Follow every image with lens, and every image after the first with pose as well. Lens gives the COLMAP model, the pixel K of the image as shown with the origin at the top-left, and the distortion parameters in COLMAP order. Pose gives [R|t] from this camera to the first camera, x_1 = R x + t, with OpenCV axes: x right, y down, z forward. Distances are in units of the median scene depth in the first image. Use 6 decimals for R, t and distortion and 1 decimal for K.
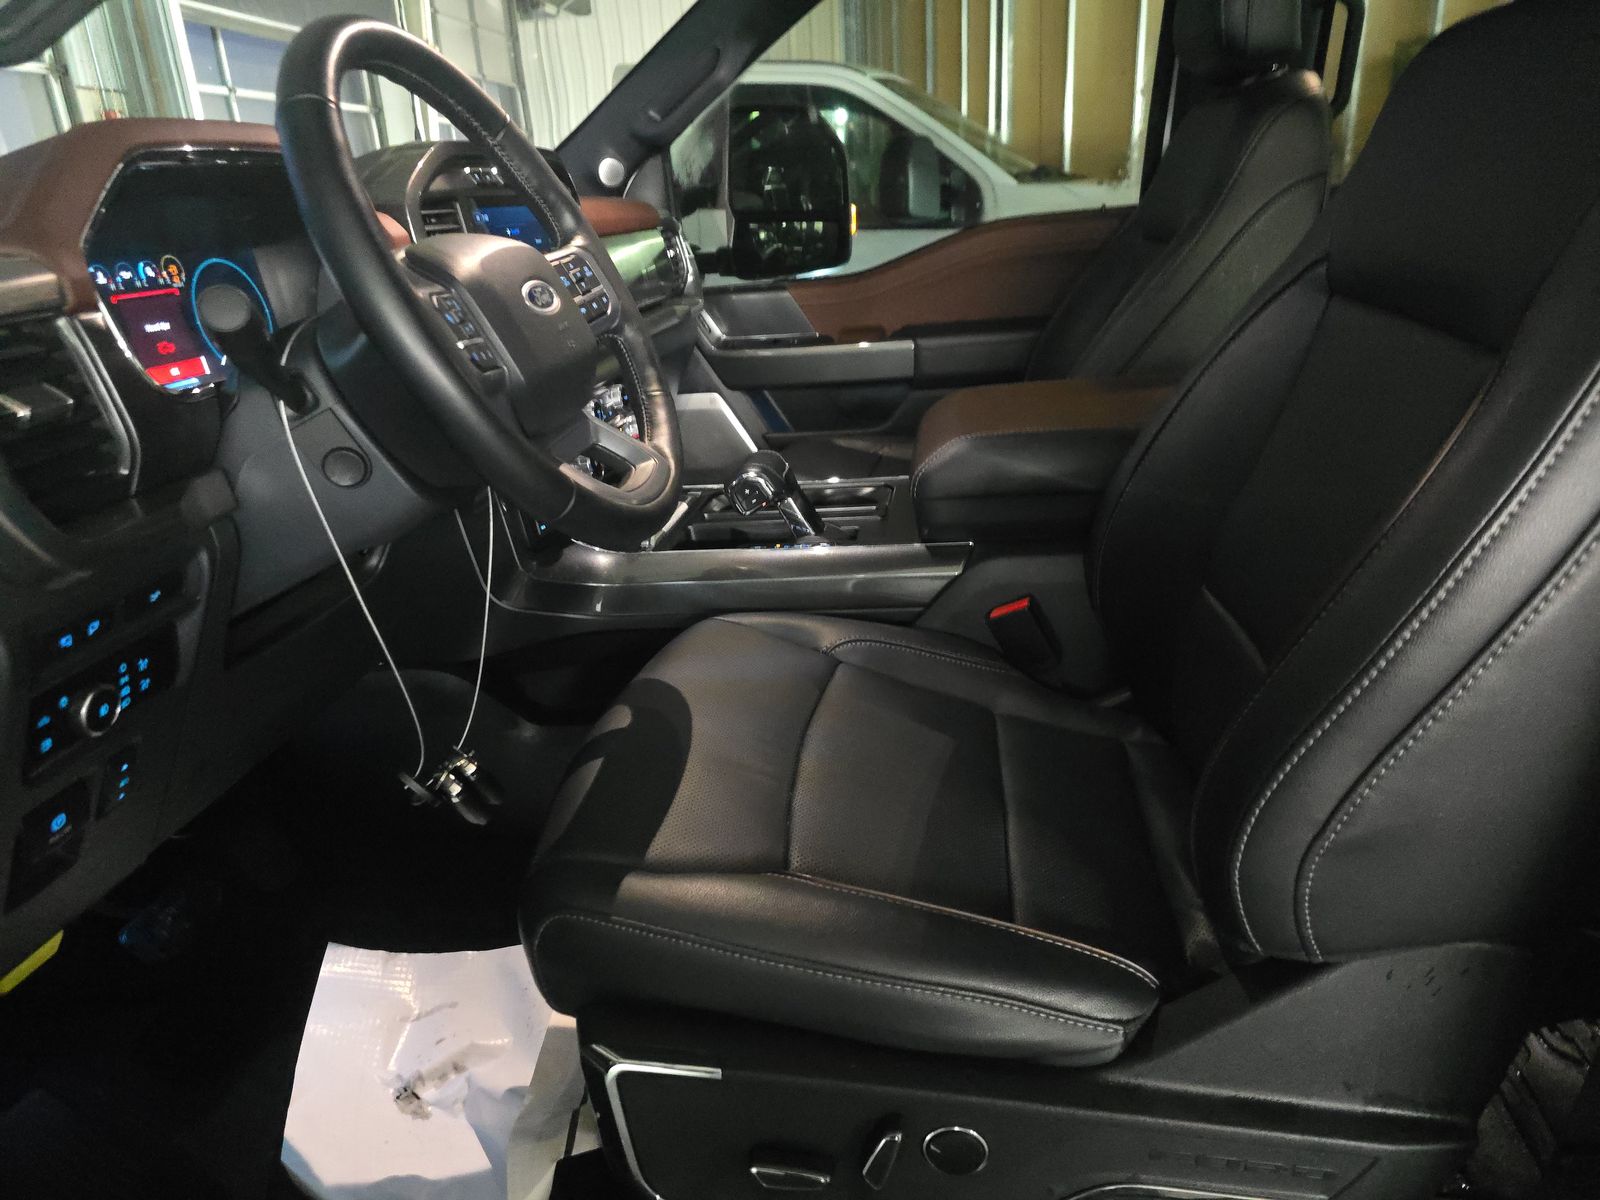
lens RADIAL K [[1078.0, 0, 798.0], [0, 1078.0, 533.0], [0, 0, 1]] dist [-0.004047, -0.003608]
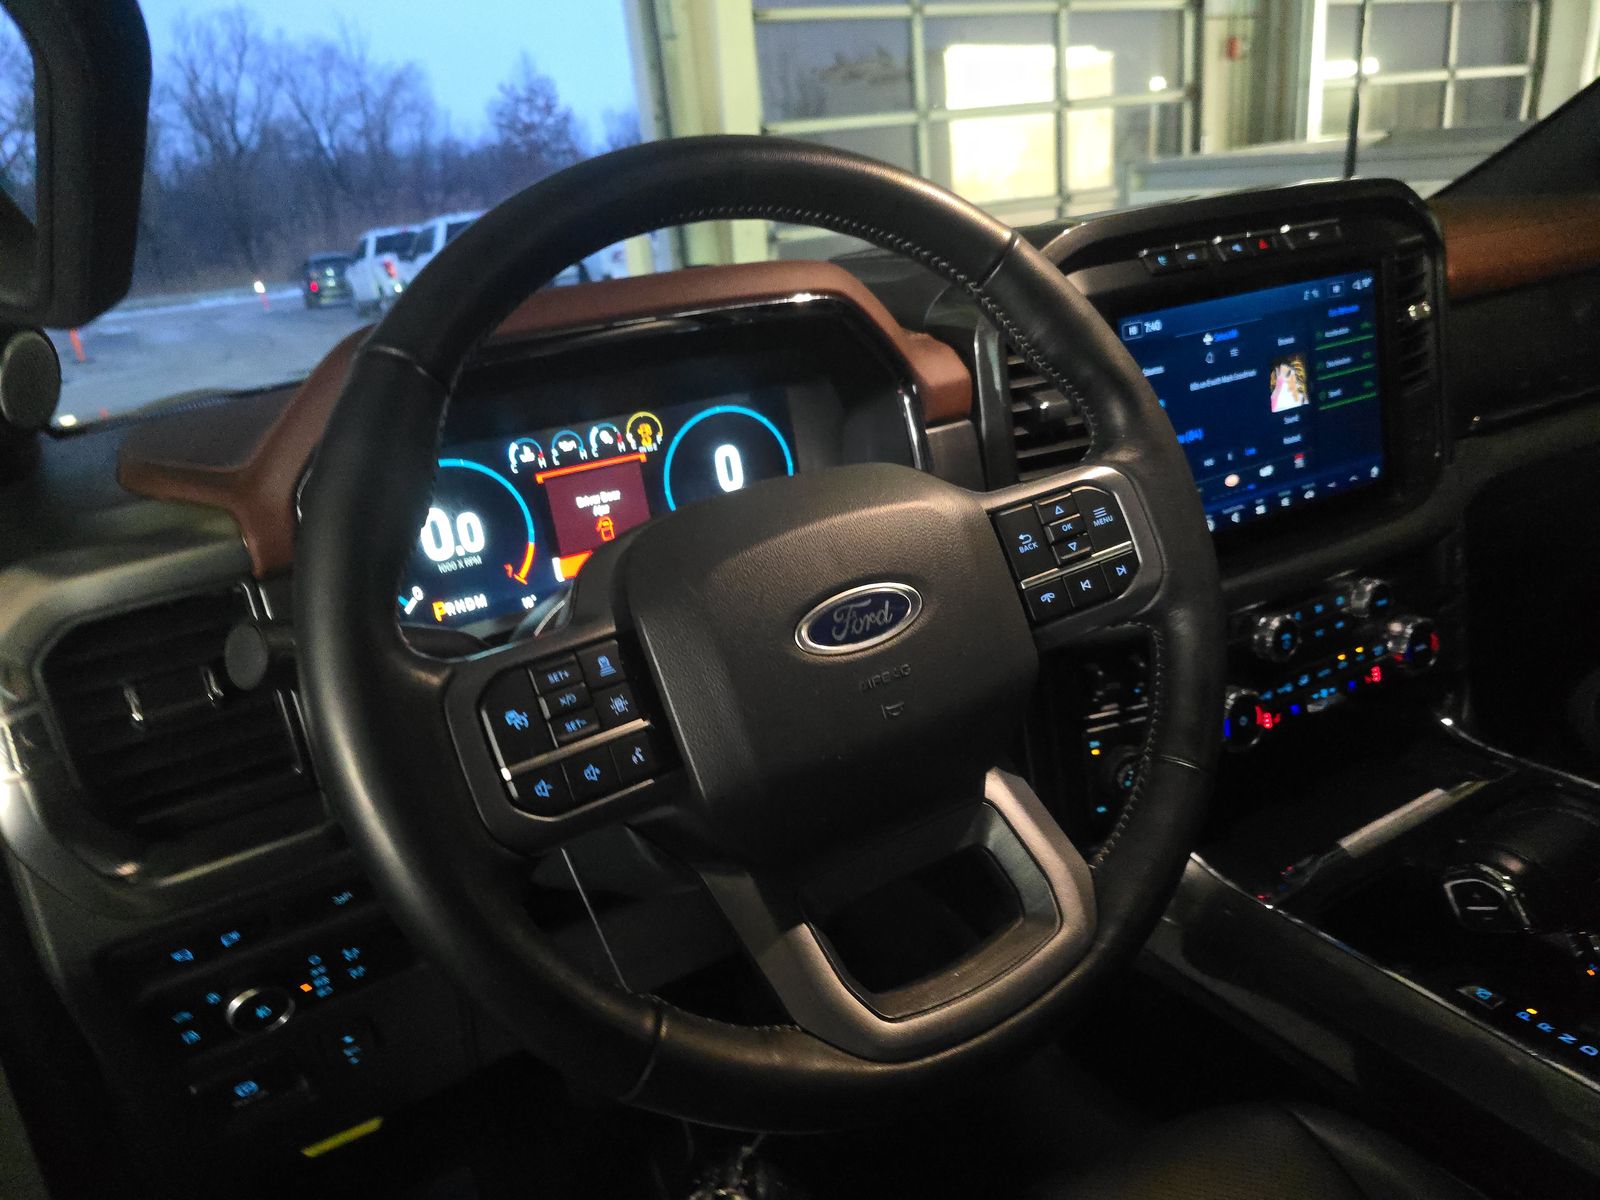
lens RADIAL K [[1052.9, 0, 778.3], [0, 1052.9, 603.6], [0, 0, 1]] dist [0.026937, -0.048436]
pose [[0.598987, 0.272710, -0.752891, 0.126353], [-0.171198, 0.962095, 0.212286, -0.294293], [0.782245, 0.001737, 0.622969, 0.550269]]
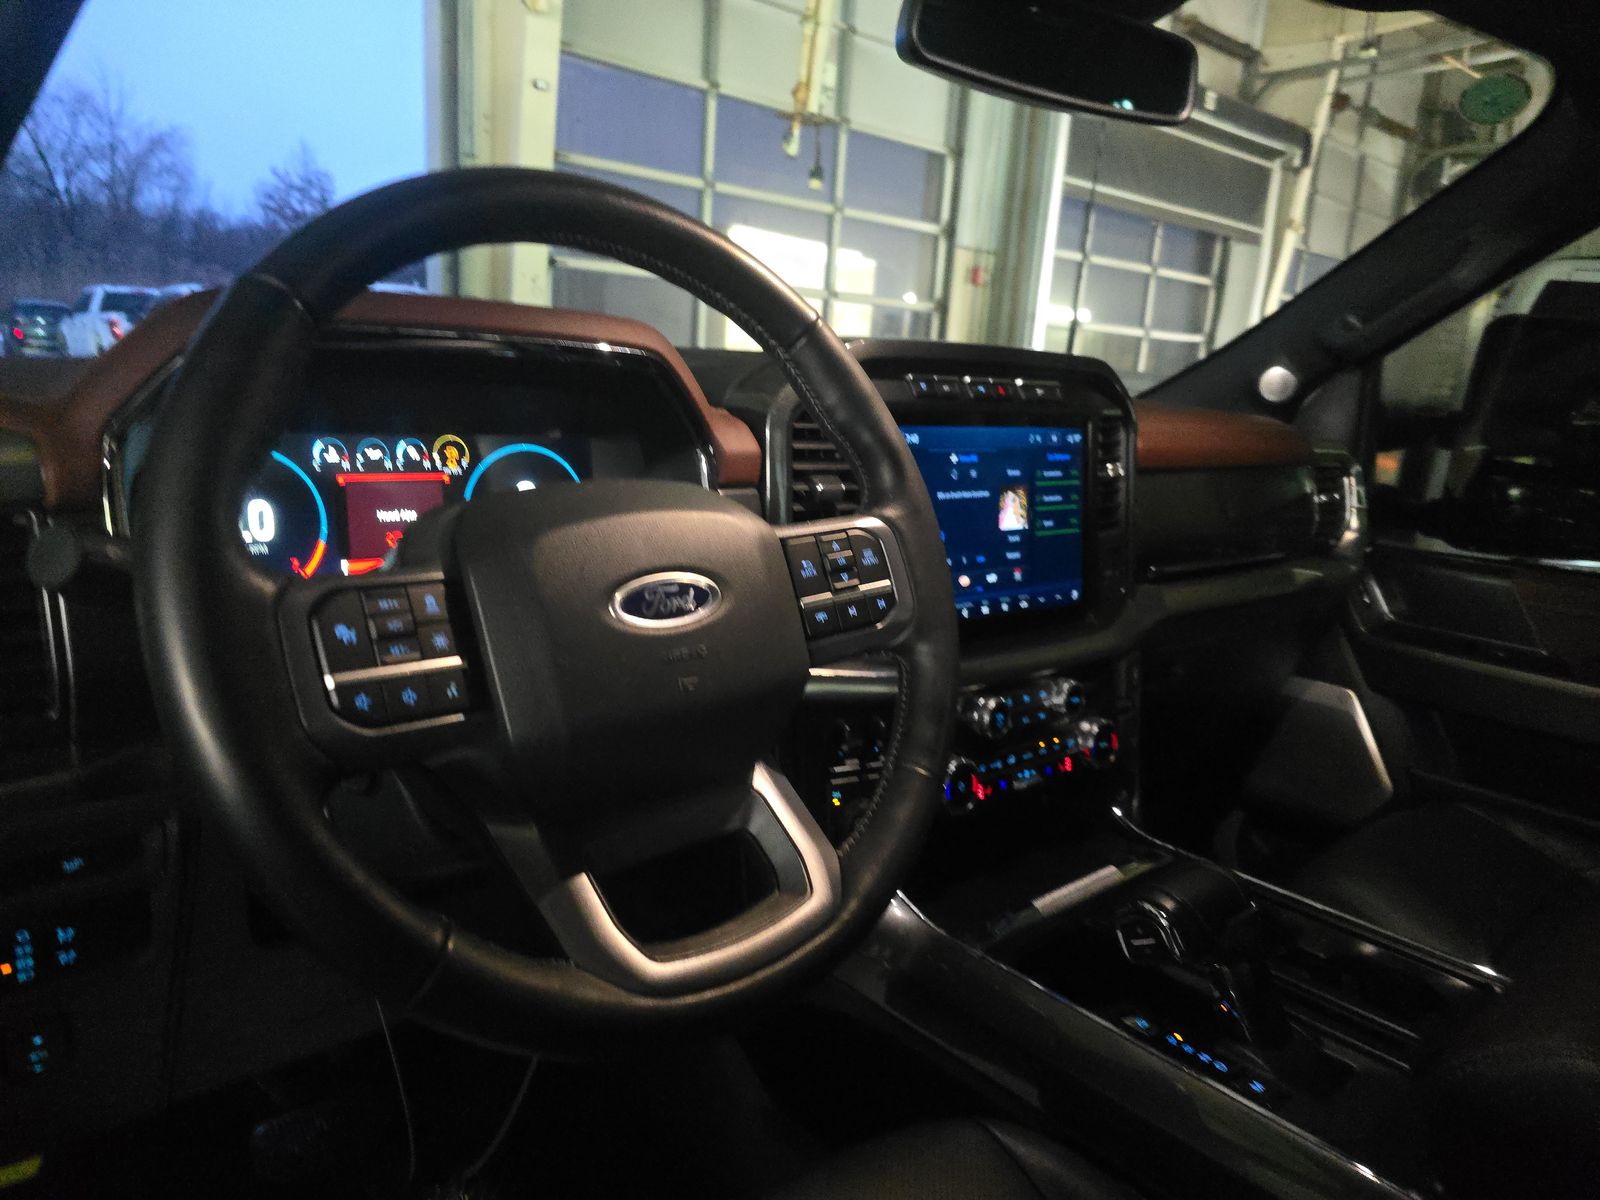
lens RADIAL K [[1052.9, 0, 778.3], [0, 1052.9, 603.6], [0, 0, 1]] dist [0.026937, -0.048436]
pose [[0.741296, 0.254798, -0.620934, 0.167566], [-0.302643, 0.952644, 0.029607, -0.224786], [0.599073, 0.165974, 0.783304, 0.490319]]
